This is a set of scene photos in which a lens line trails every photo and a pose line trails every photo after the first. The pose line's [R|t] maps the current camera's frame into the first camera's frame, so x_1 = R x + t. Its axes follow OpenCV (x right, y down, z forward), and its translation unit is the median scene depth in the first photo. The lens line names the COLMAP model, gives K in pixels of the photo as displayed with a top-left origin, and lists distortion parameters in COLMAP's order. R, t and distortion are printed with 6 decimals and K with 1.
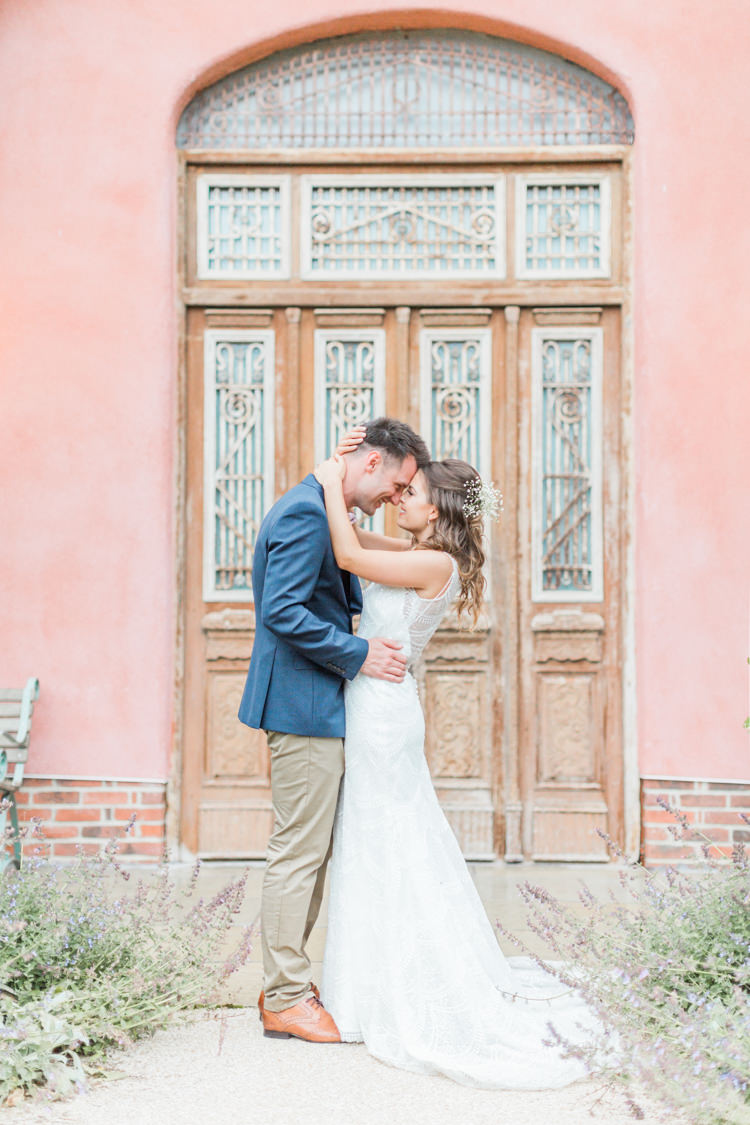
lens RADIAL K [[1619.0, 0, 375.0], [0, 1619.0, 562.5], [0, 0, 1]] dist [0.208327, -0.008614]
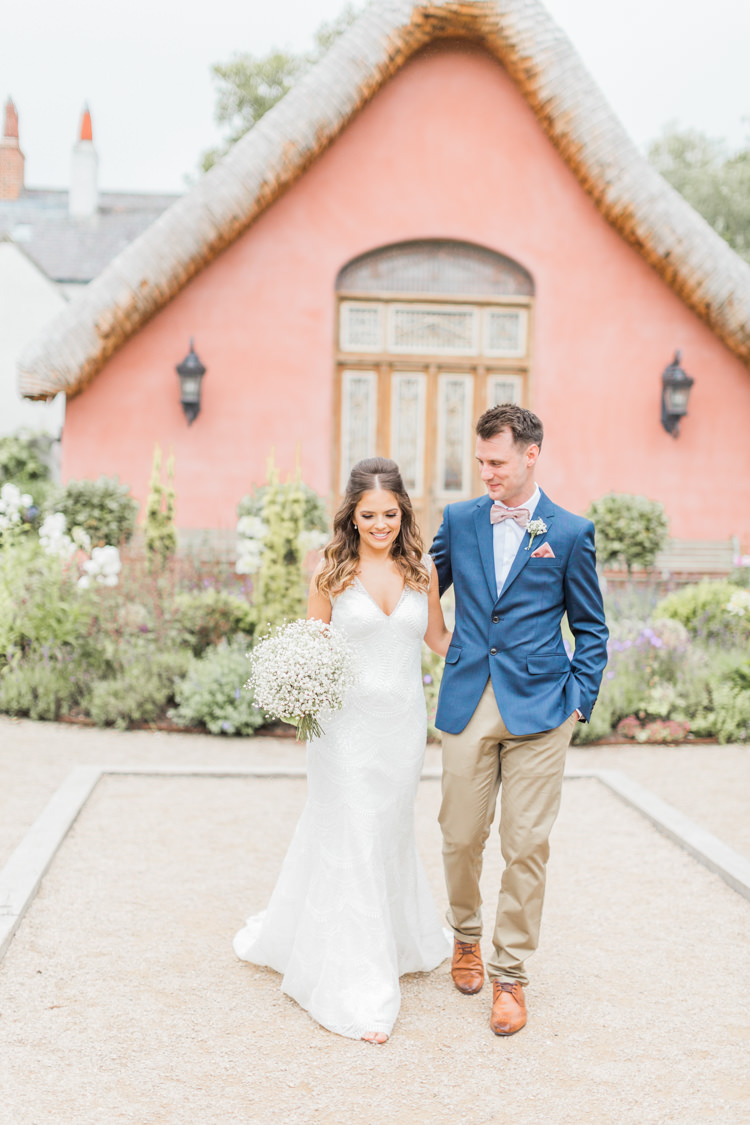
lens RADIAL K [[1665.5, 0, 391.7], [0, 1665.5, 560.3], [0, 0, 1]] dist [0.066577, -0.032576]
pose [[0.996664, 0.021973, 0.078602, -0.214112], [-0.027094, 0.997537, 0.064693, -0.036290], [-0.076987, -0.066606, 0.994805, -1.300554]]
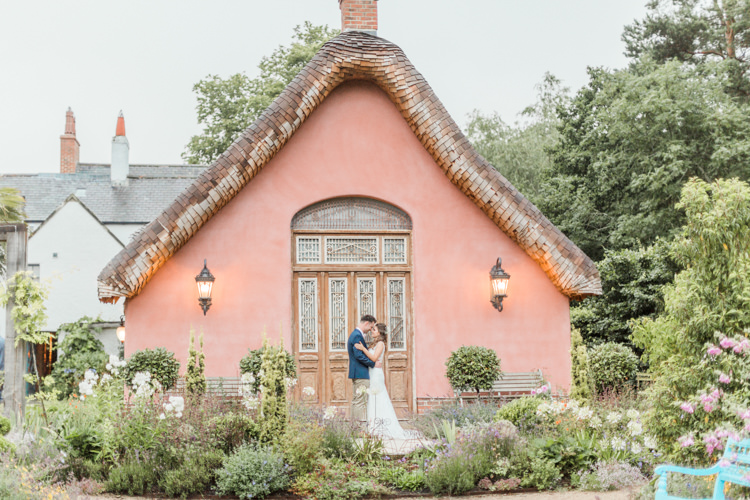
lens RADIAL K [[1105.1, 0, 375.0], [0, 1105.1, 250.0], [0, 0, 1]] dist [0.033350, 0.061546]
pose [[0.990881, 0.000495, 0.134740, -0.269423], [0.008325, 0.997858, -0.064883, -0.042659], [-0.134483, 0.065413, 0.988754, -1.490305]]
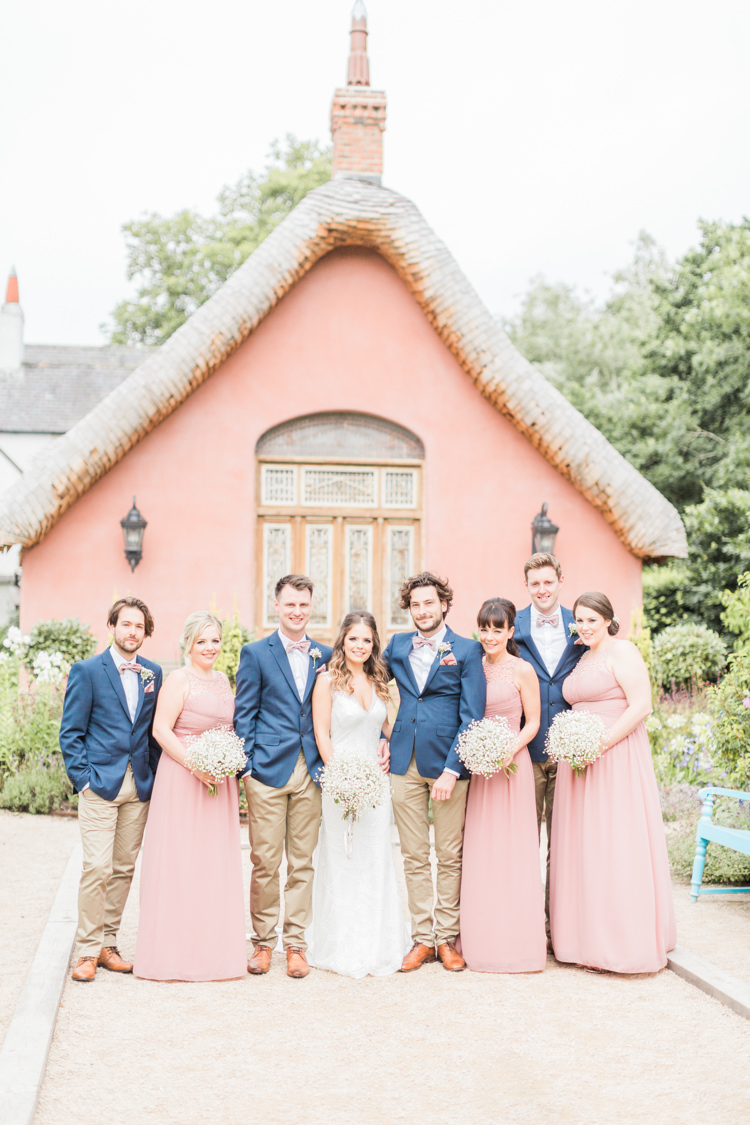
lens RADIAL K [[1665.5, 0, 391.7], [0, 1665.5, 560.3], [0, 0, 1]] dist [0.066577, -0.032576]
pose [[0.990472, 0.016020, 0.136781, -0.268151], [-0.014605, 0.999829, -0.011345, -0.057222], [-0.136939, 0.009240, 0.990536, -1.695920]]
